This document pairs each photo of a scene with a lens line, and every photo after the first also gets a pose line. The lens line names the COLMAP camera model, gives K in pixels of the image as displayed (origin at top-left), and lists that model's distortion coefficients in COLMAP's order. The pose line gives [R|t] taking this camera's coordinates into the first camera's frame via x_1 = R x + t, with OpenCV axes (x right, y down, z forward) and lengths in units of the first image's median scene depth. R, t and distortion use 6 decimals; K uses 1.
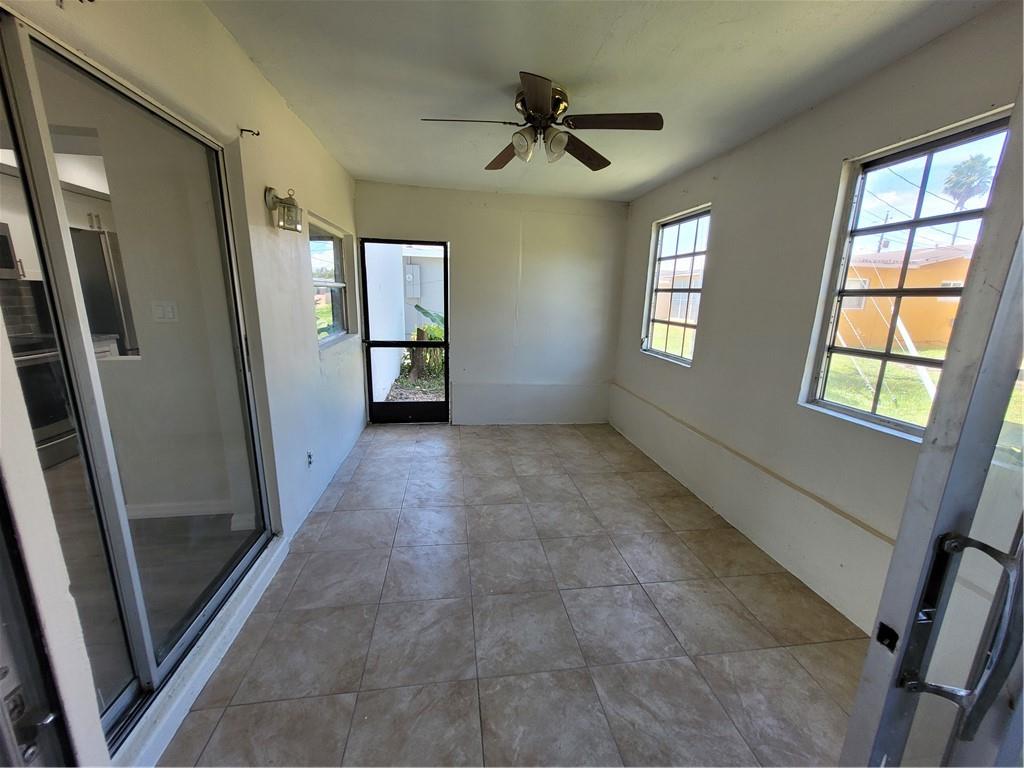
lens RADIAL K [[401.0, 0, 509.7], [0, 401.0, 384.3], [0, 0, 1]] dist [0.006027, -0.000136]
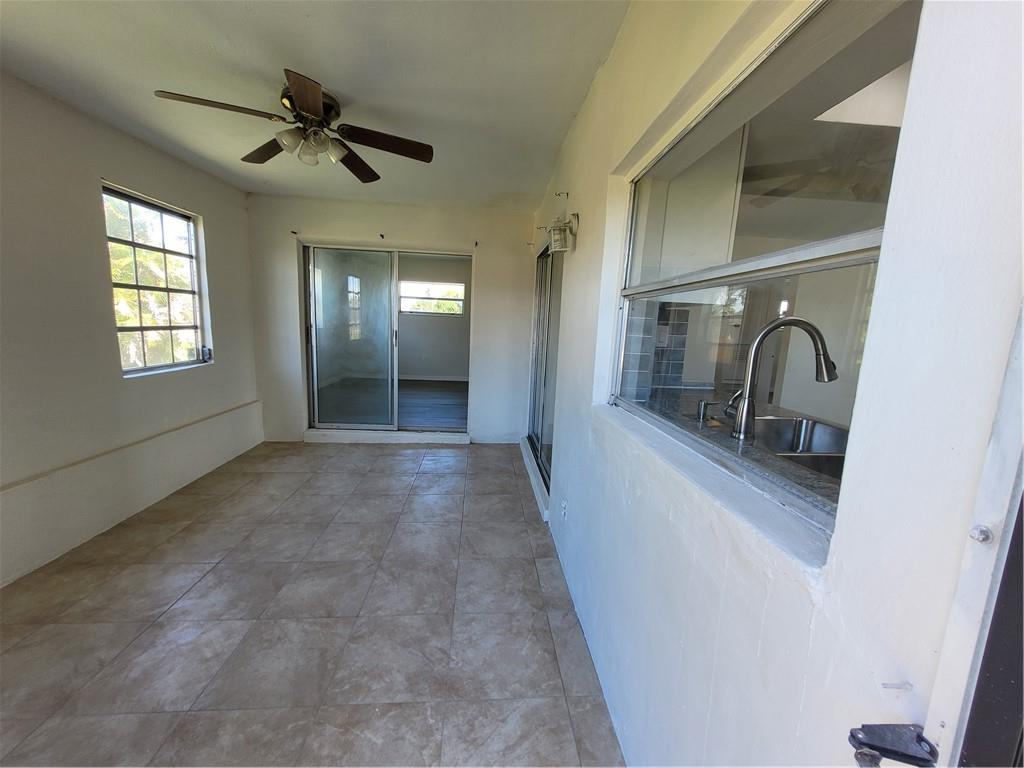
lens RADIAL K [[401.0, 0, 509.7], [0, 401.0, 384.3], [0, 0, 1]] dist [0.006027, -0.000136]
pose [[-0.995144, -0.075457, 0.063195, -0.390330], [-0.047952, 0.932407, 0.358216, -0.330698], [-0.085954, 0.353446, -0.931498, 1.596440]]
